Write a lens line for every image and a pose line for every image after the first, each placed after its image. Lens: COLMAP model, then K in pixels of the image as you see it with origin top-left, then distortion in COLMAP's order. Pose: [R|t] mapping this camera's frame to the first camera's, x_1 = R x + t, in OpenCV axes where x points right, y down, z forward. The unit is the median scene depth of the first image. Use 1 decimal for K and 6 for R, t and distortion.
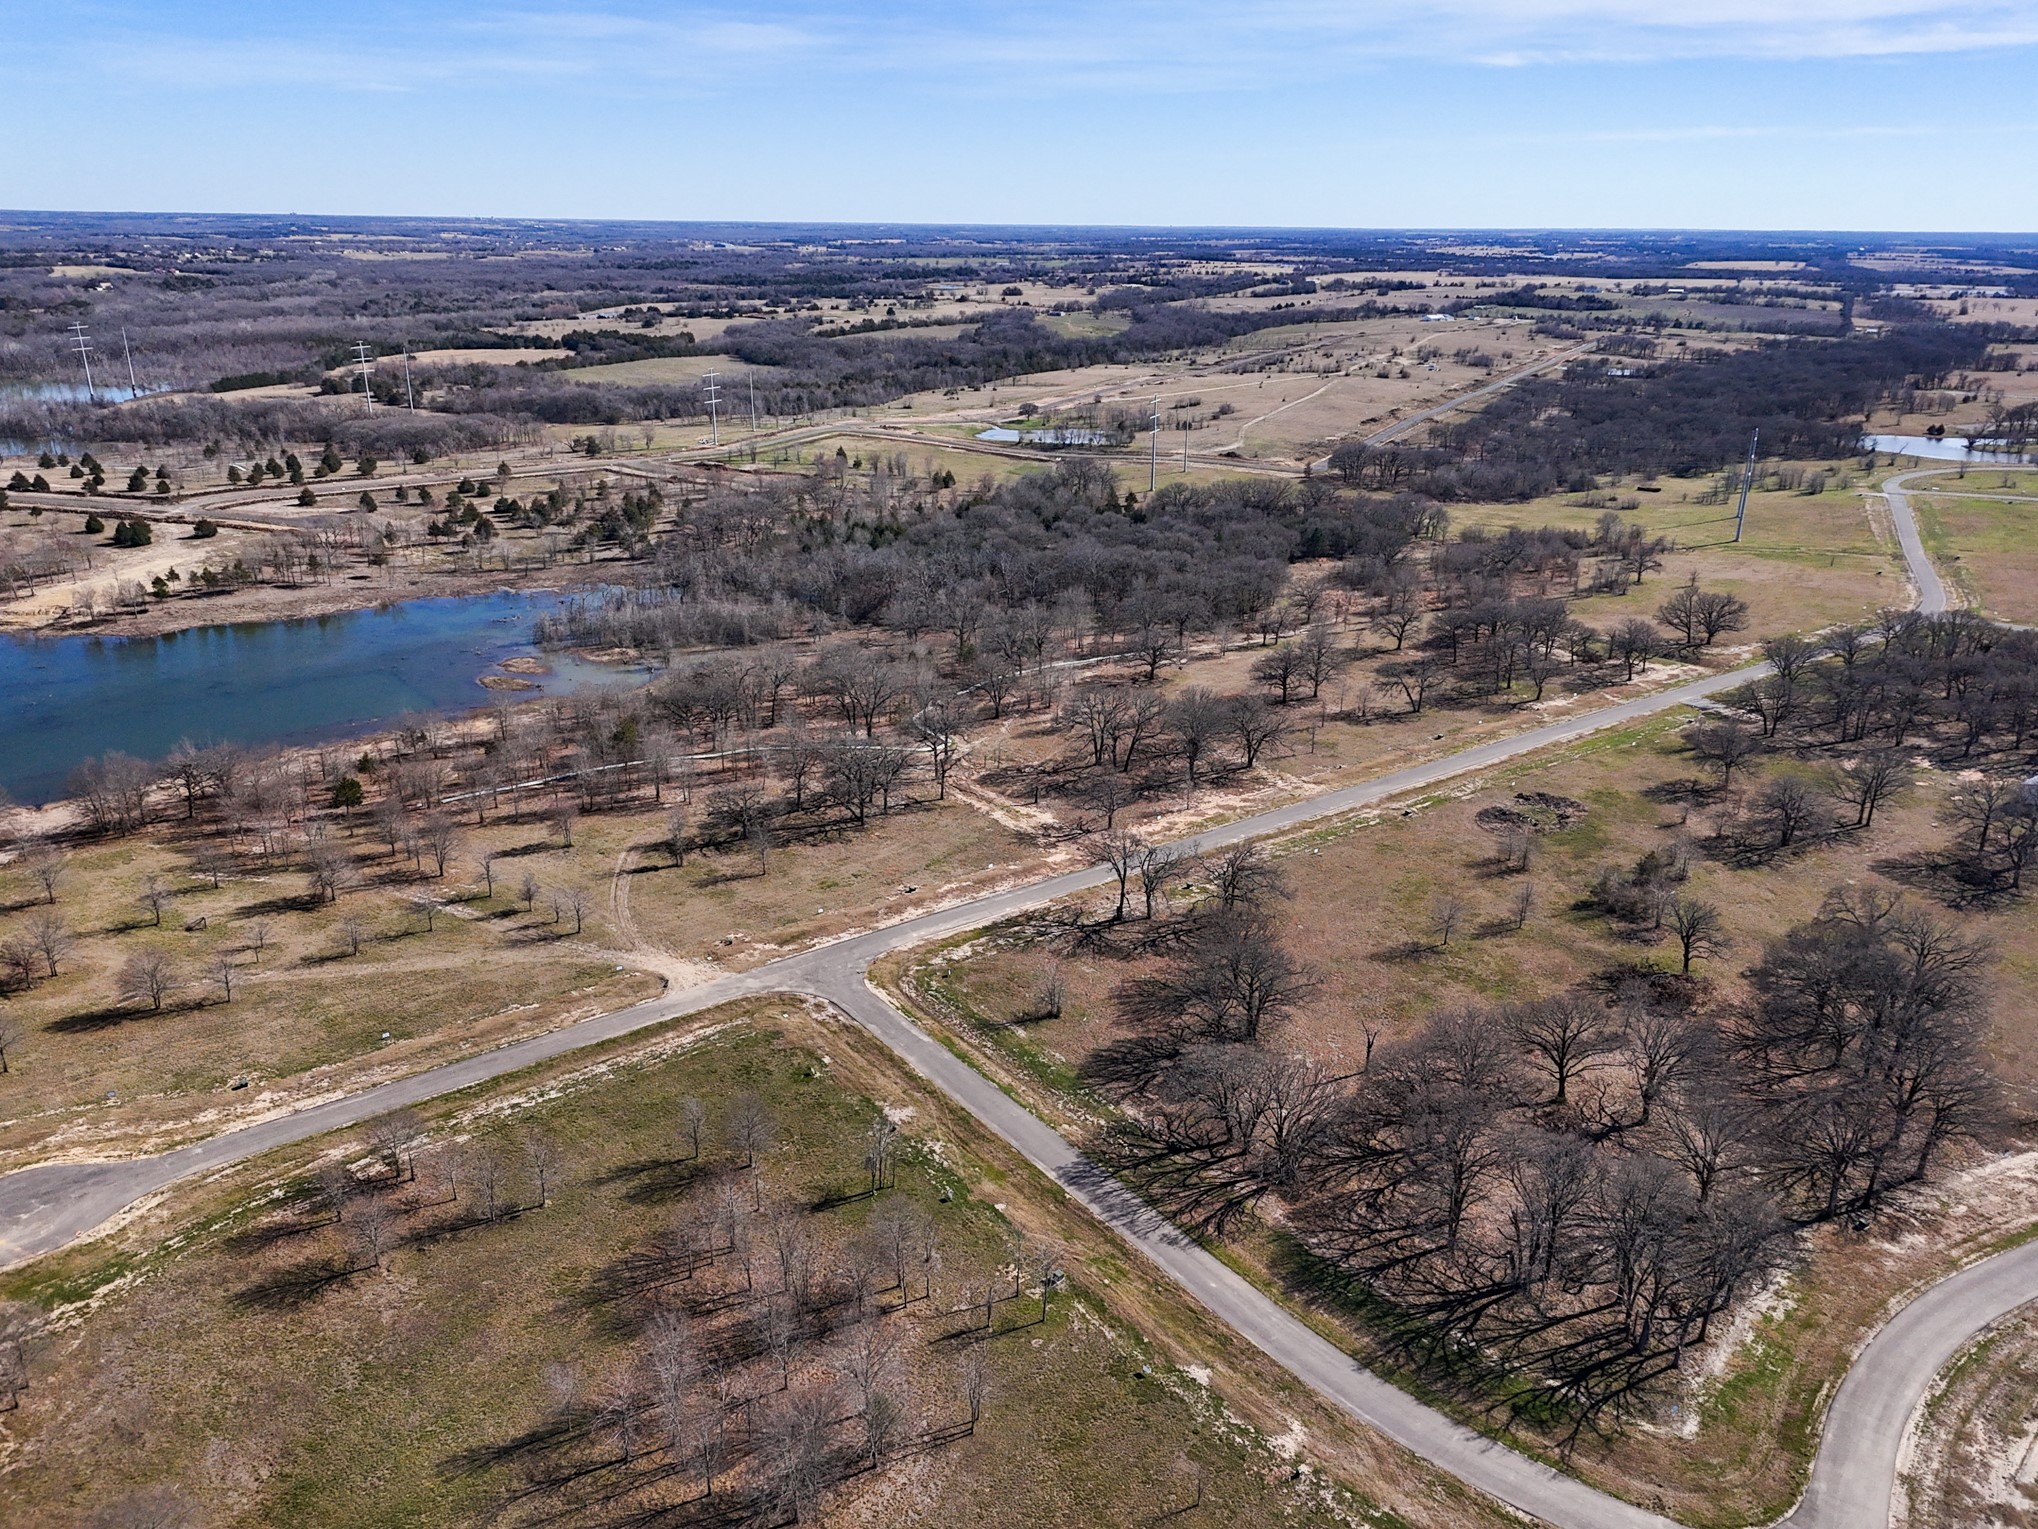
lens RADIAL K [[1496.2, 0, 1023.1], [0, 1496.2, 761.4], [0, 0, 1]] dist [0.061250, -0.055516]
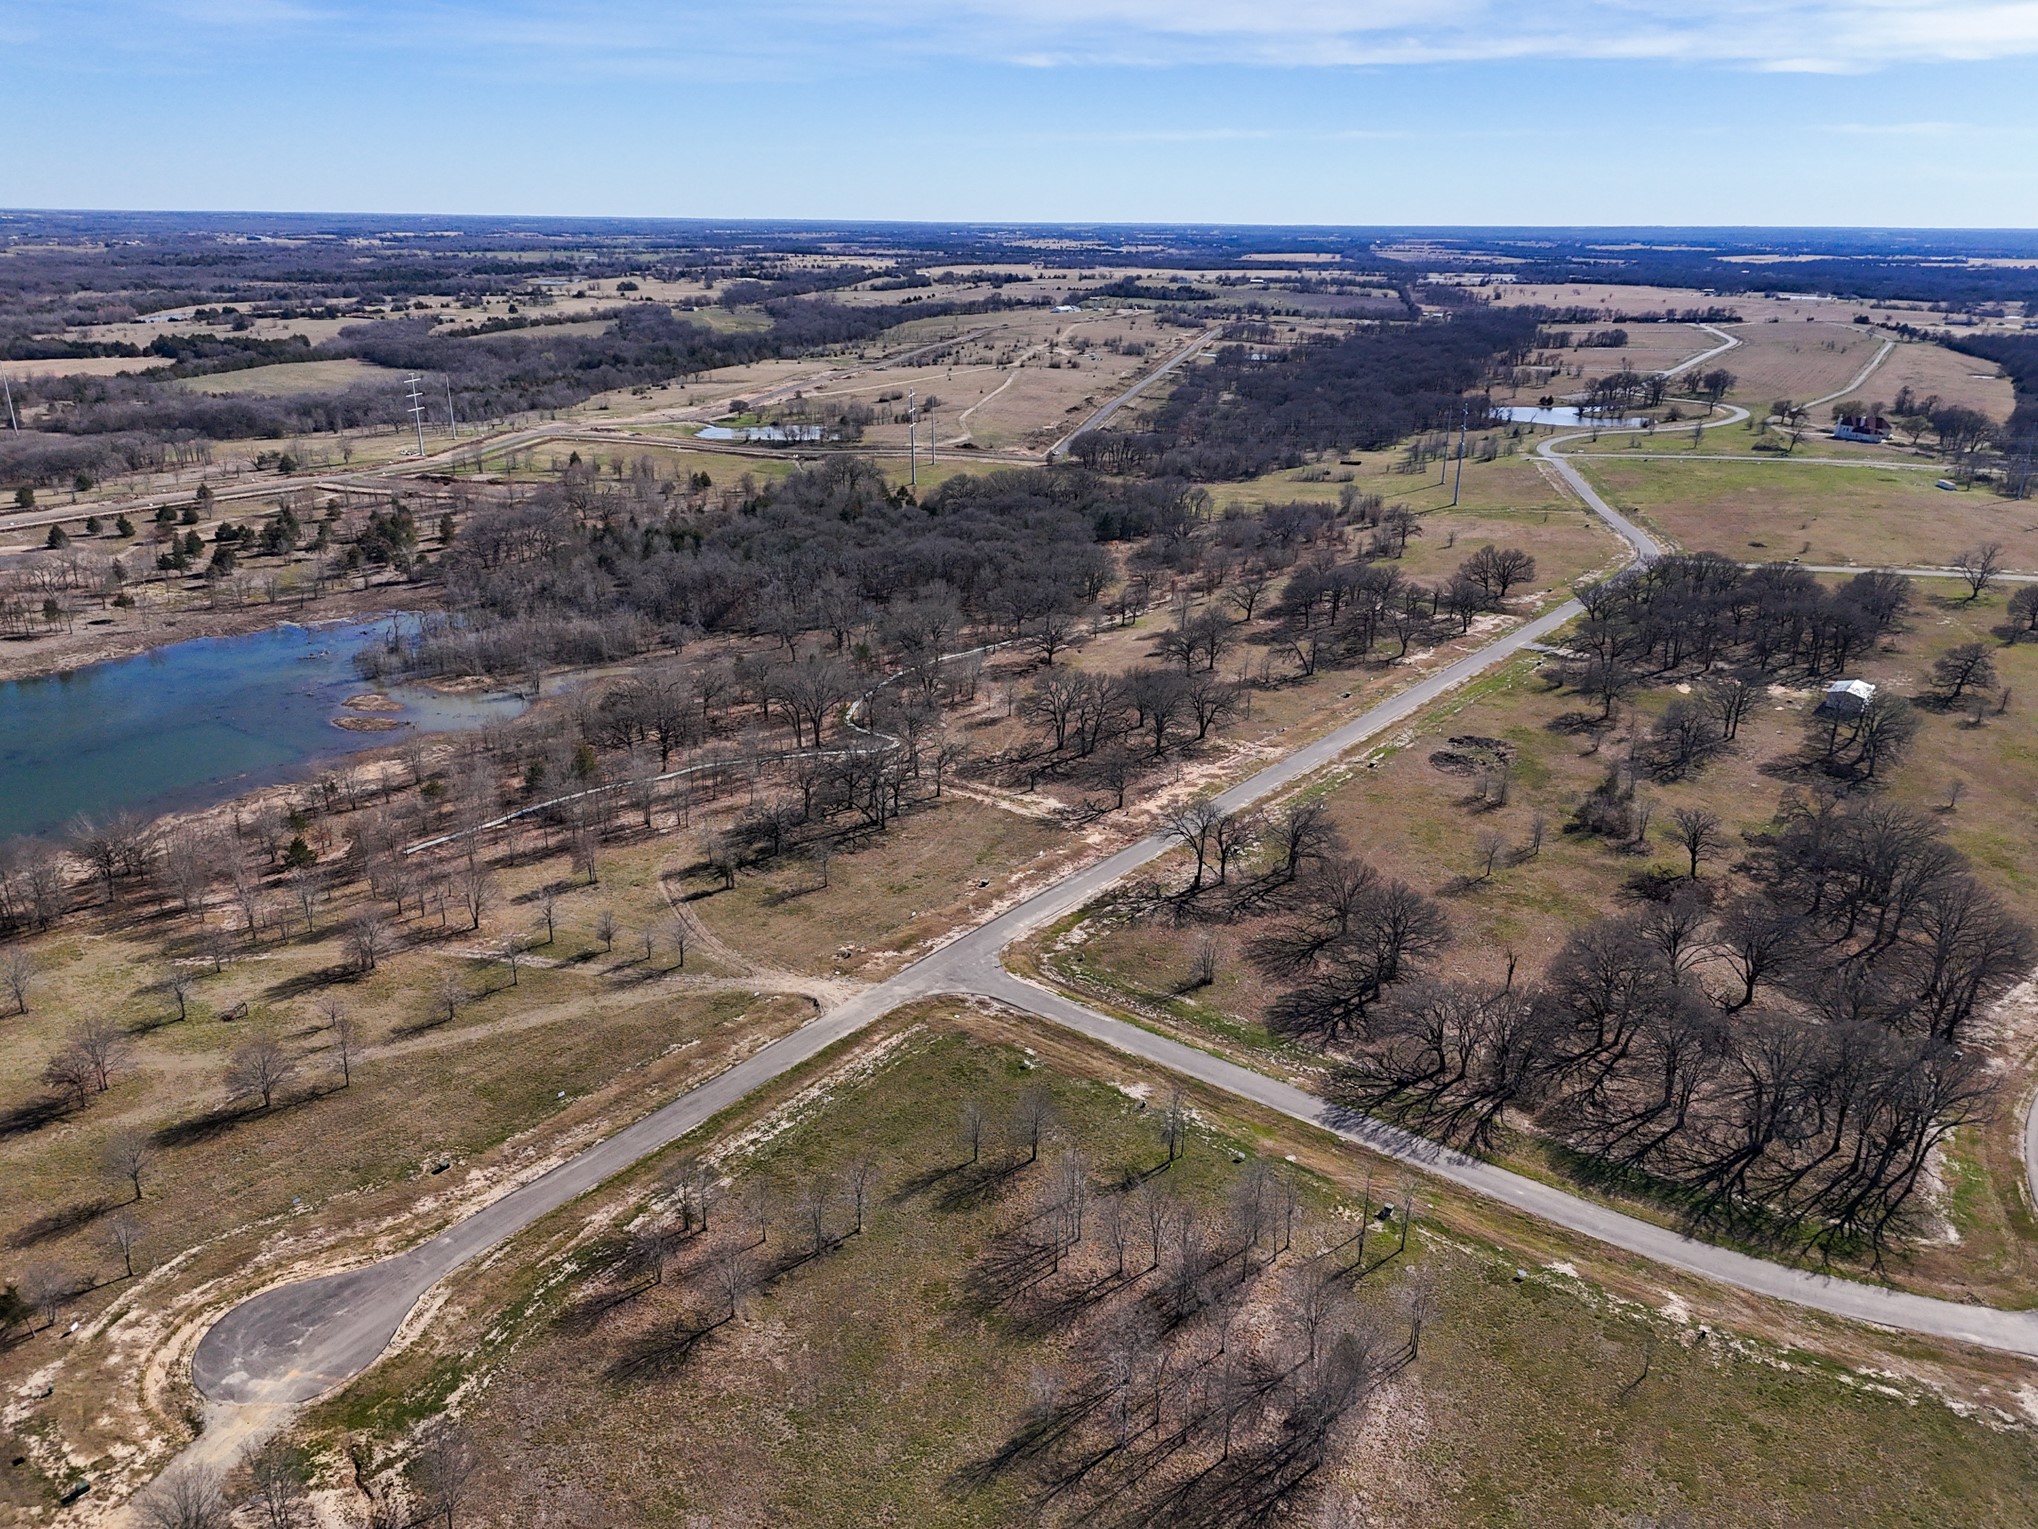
lens RADIAL K [[1496.2, 0, 1023.1], [0, 1496.2, 761.4], [0, 0, 1]] dist [0.061250, -0.055516]
pose [[0.962242, -0.094058, 0.255430, -0.264660], [0.092987, 0.995534, 0.016293, -0.009195], [-0.255821, 0.008074, 0.966690, 0.015713]]
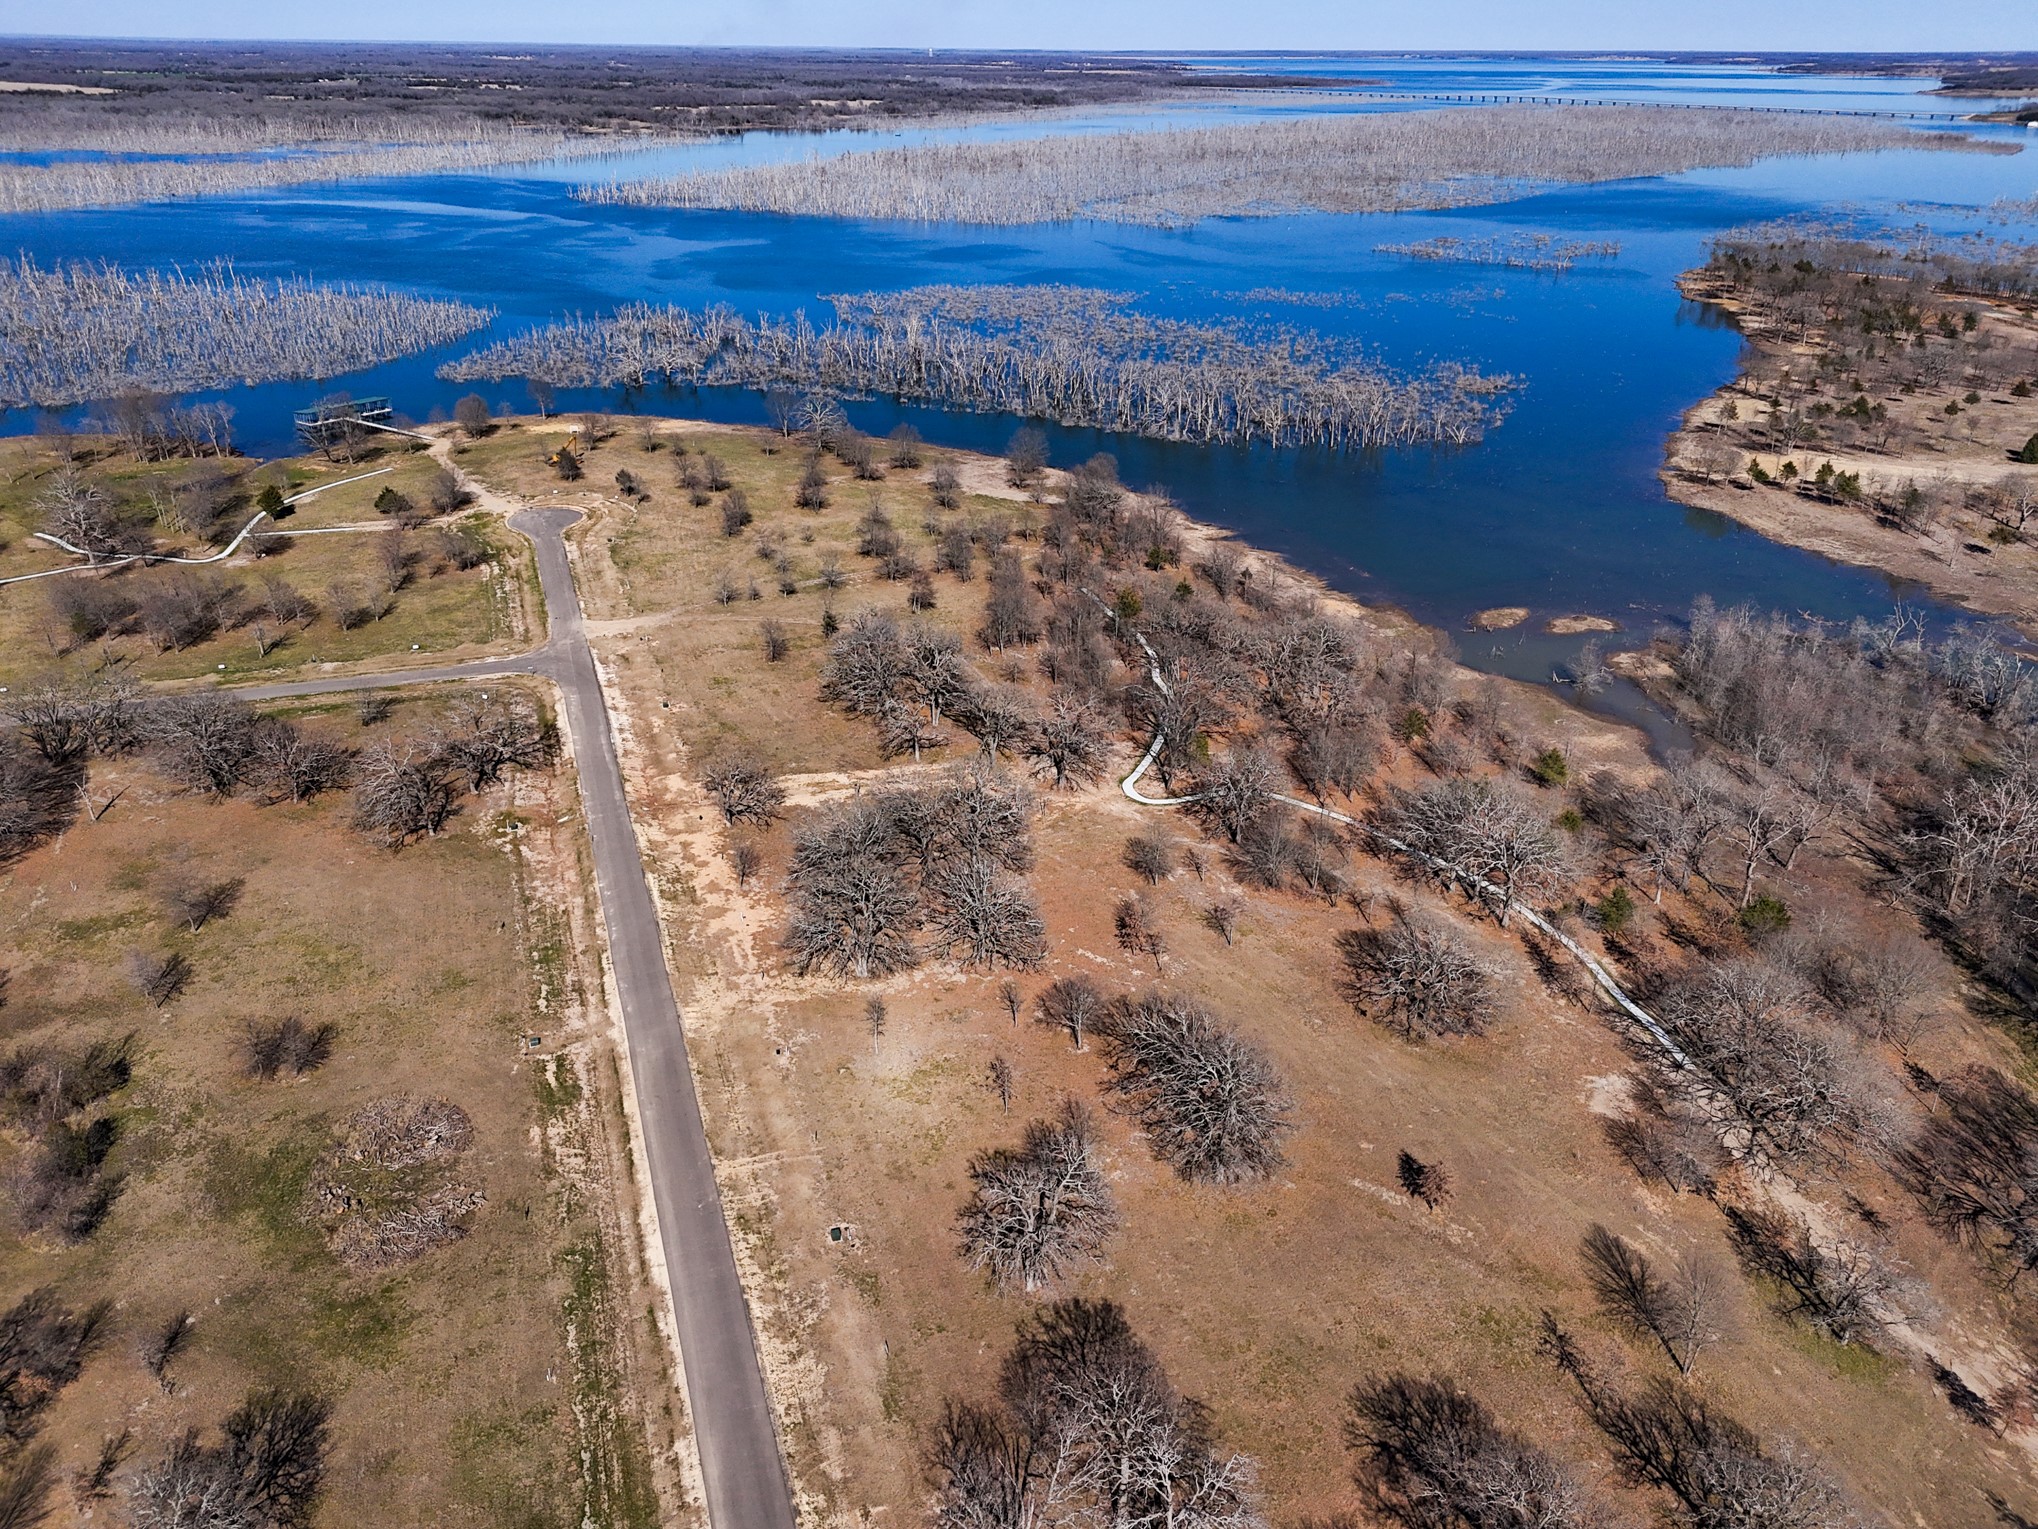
lens RADIAL K [[1496.2, 0, 1023.1], [0, 1496.2, 761.4], [0, 0, 1]] dist [0.061250, -0.055516]
pose [[-0.299165, 0.398935, -0.866805, 0.676736], [-0.334308, 0.807011, 0.486797, -0.415803], [0.893722, 0.435413, -0.108062, 1.193117]]
